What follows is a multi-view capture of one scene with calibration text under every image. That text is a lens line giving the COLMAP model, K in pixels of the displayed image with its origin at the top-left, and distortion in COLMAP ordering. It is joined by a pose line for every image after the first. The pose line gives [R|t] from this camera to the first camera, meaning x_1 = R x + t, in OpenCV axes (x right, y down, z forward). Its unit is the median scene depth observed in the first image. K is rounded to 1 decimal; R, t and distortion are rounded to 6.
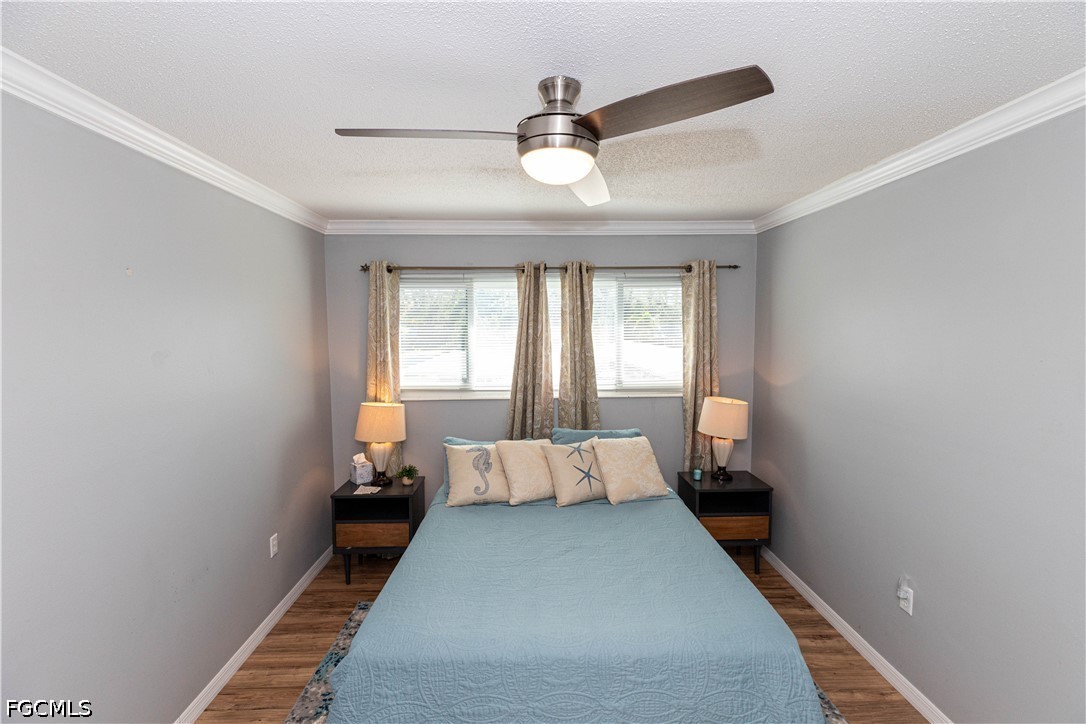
lens RADIAL K [[487.1, 0, 489.0], [0, 487.1, 356.9], [0, 0, 1]] dist [0.009568, -0.003954]
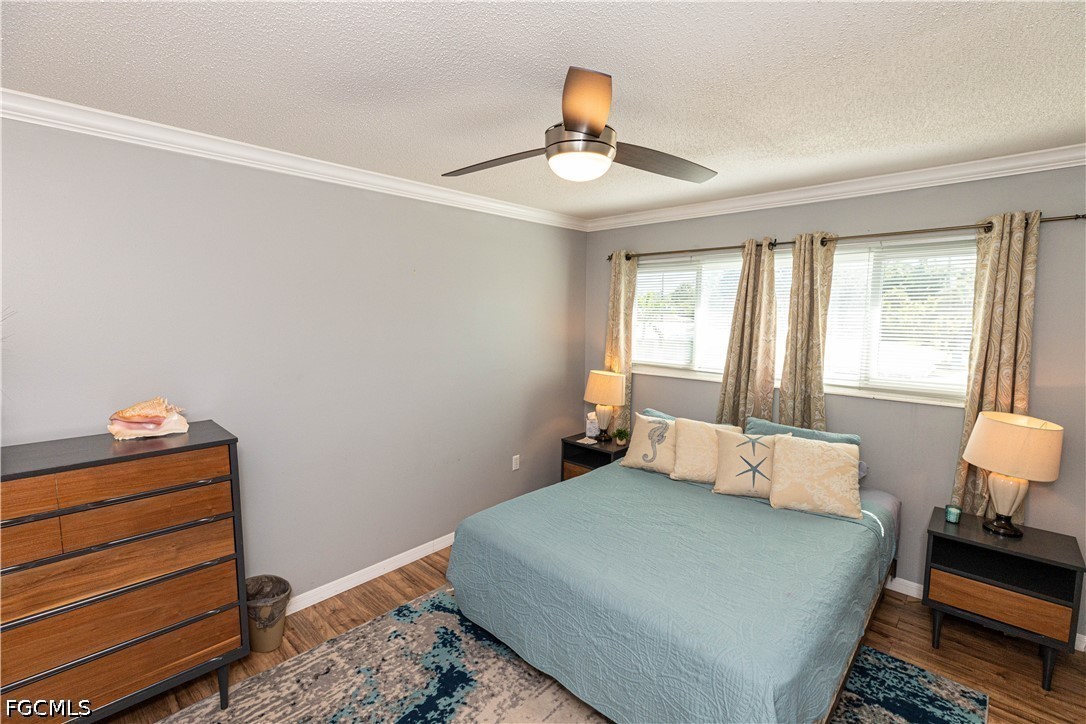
lens RADIAL K [[487.1, 0, 558.8], [0, 487.1, 357.2], [0, 0, 1]] dist [0.009568, -0.003954]
pose [[0.713126, 0.077508, -0.696738, 0.489479], [-0.059351, 0.996976, 0.050161, 0.006486], [0.698519, 0.005581, 0.715570, 0.071540]]
